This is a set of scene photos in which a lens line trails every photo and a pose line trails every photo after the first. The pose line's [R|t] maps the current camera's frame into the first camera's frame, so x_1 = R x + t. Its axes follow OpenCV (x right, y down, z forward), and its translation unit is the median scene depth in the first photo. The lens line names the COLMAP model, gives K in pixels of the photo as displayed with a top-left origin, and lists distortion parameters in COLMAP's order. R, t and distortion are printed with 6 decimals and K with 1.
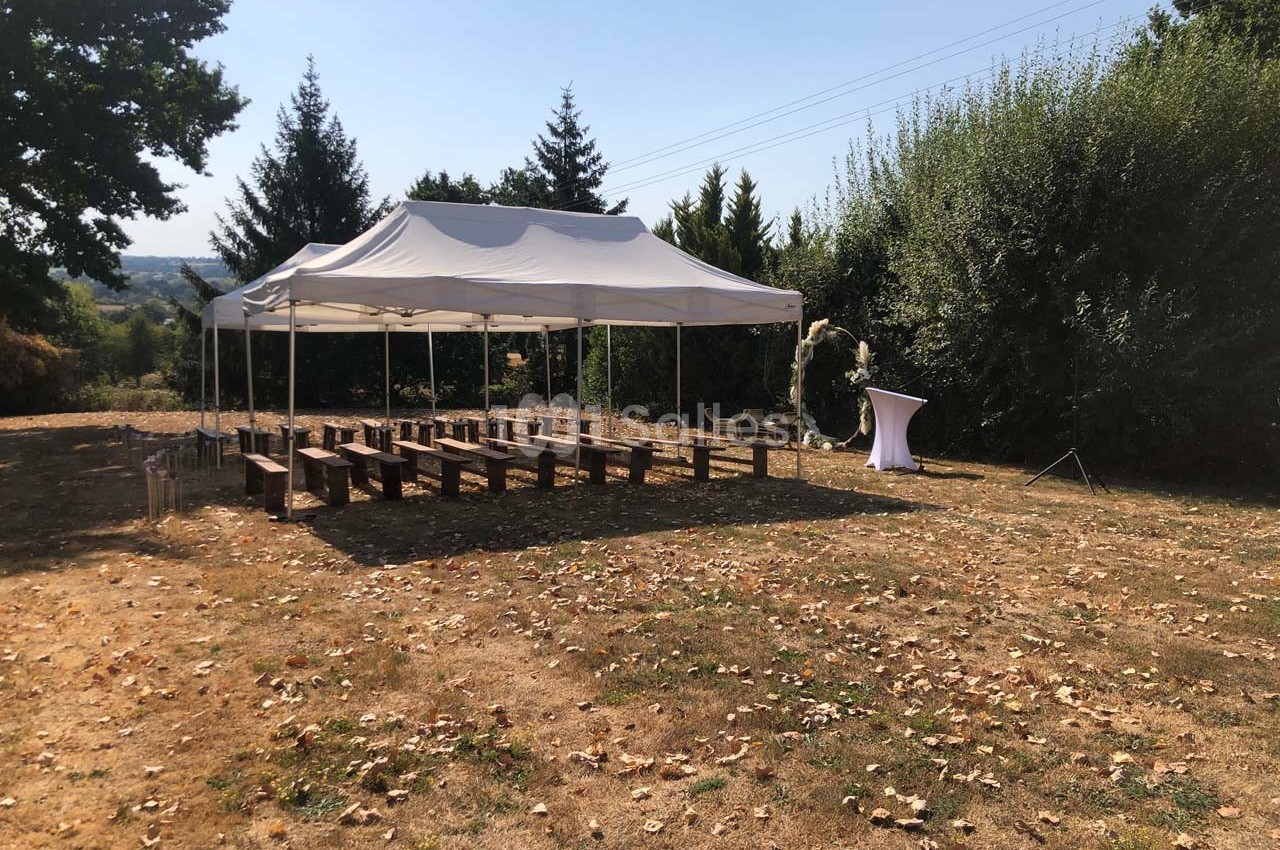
lens RADIAL K [[1123.0, 0, 640.0], [0, 1123.0, 425.0], [0, 0, 1]] dist [0.071920, 0.003074]
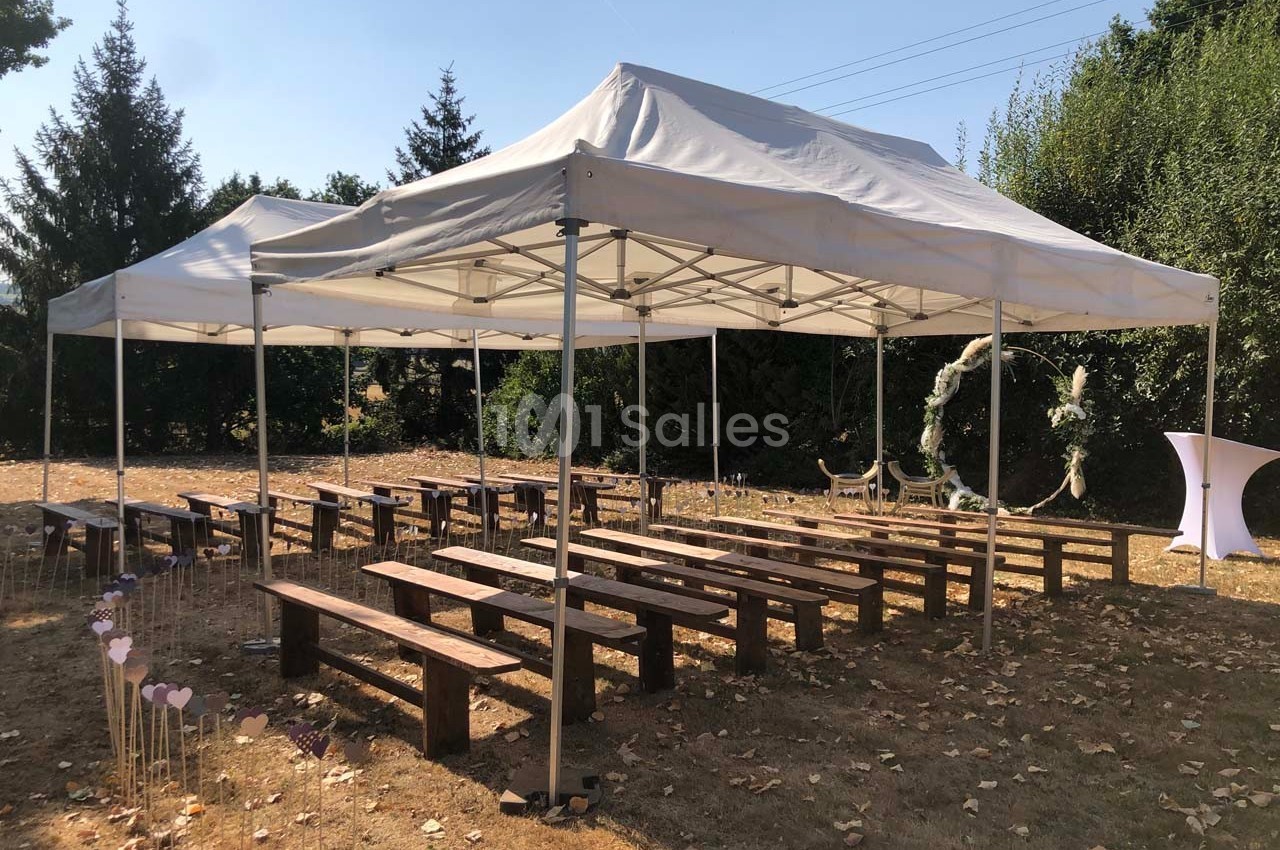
lens RADIAL K [[1123.0, 0, 640.0], [0, 1123.0, 425.0], [0, 0, 1]] dist [0.071920, 0.003074]
pose [[0.979487, 0.001125, 0.201504, -0.099779], [0.005457, 0.999469, -0.032109, -0.007477], [-0.201433, 0.032550, 0.978961, 0.169409]]
